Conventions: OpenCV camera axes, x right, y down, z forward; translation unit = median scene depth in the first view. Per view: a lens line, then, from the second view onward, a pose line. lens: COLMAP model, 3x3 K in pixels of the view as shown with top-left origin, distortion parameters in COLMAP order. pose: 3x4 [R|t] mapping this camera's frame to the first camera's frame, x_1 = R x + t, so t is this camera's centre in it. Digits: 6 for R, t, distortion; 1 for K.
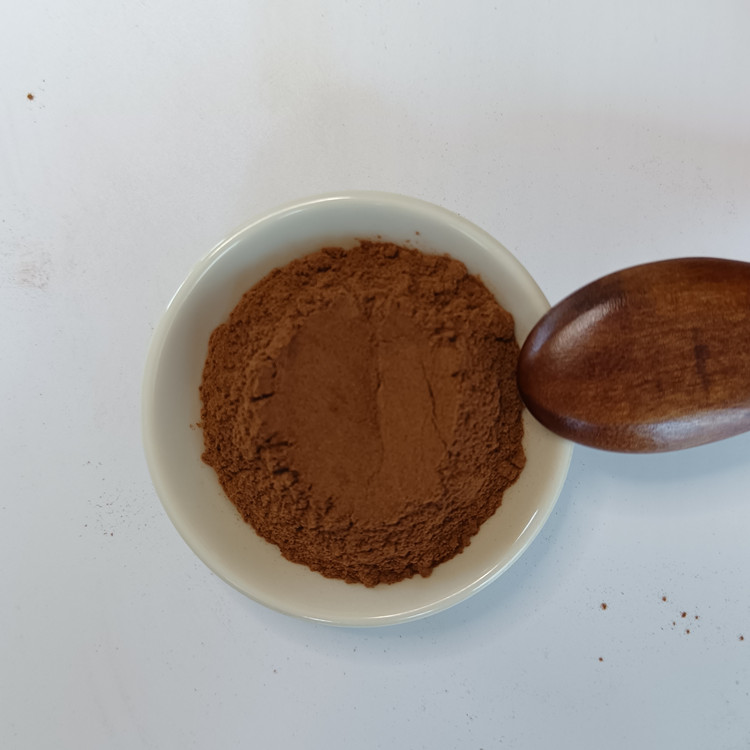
lens RADIAL K [[840.7, 0, 377.2], [0, 840.7, 374.4], [0, 0, 1]] dist [0.059069, -0.395680]
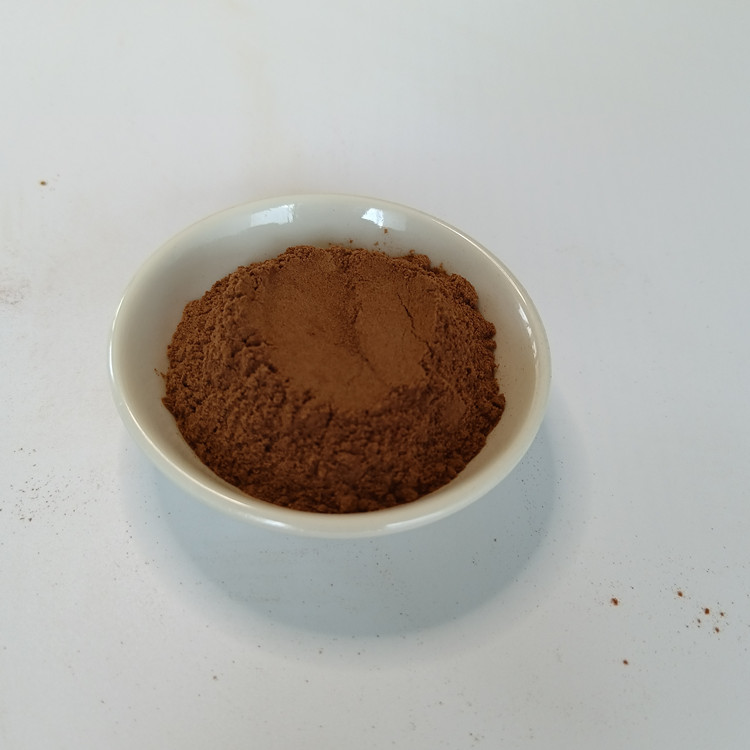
lens RADIAL K [[840.7, 0, 377.2], [0, 840.7, 374.4], [0, 0, 1]] dist [0.059069, -0.395680]
pose [[0.992688, 0.044698, 0.112127, -0.083645], [0.037530, 0.768581, -0.638651, 0.715074], [-0.114725, 0.638189, 0.761284, 0.265548]]
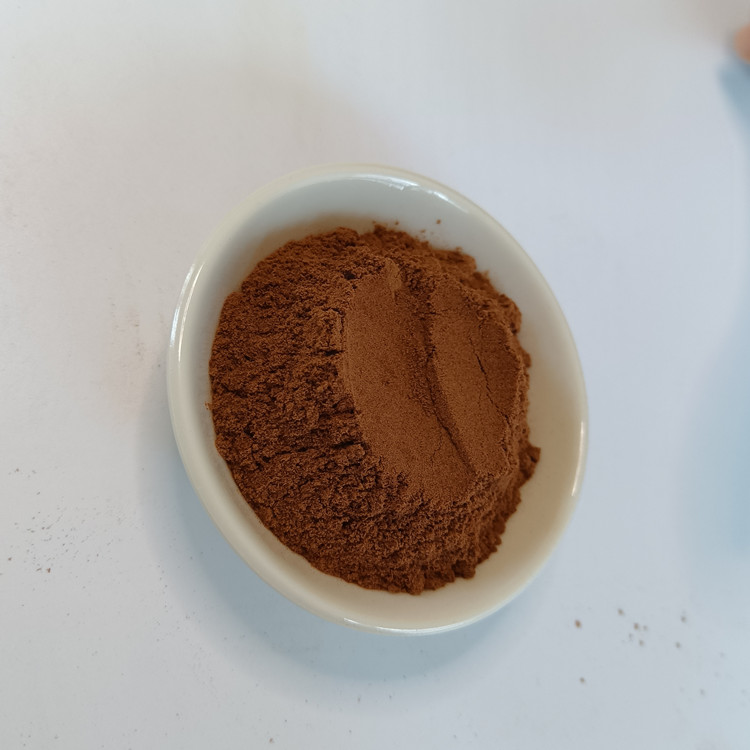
lens RADIAL K [[840.7, 0, 377.2], [0, 840.7, 374.4], [0, 0, 1]] dist [0.059069, -0.395680]
pose [[0.858801, 0.079429, 0.506114, -0.514168], [0.061259, 0.964899, -0.255377, 0.261678], [-0.508633, 0.250322, 0.823791, 0.263291]]
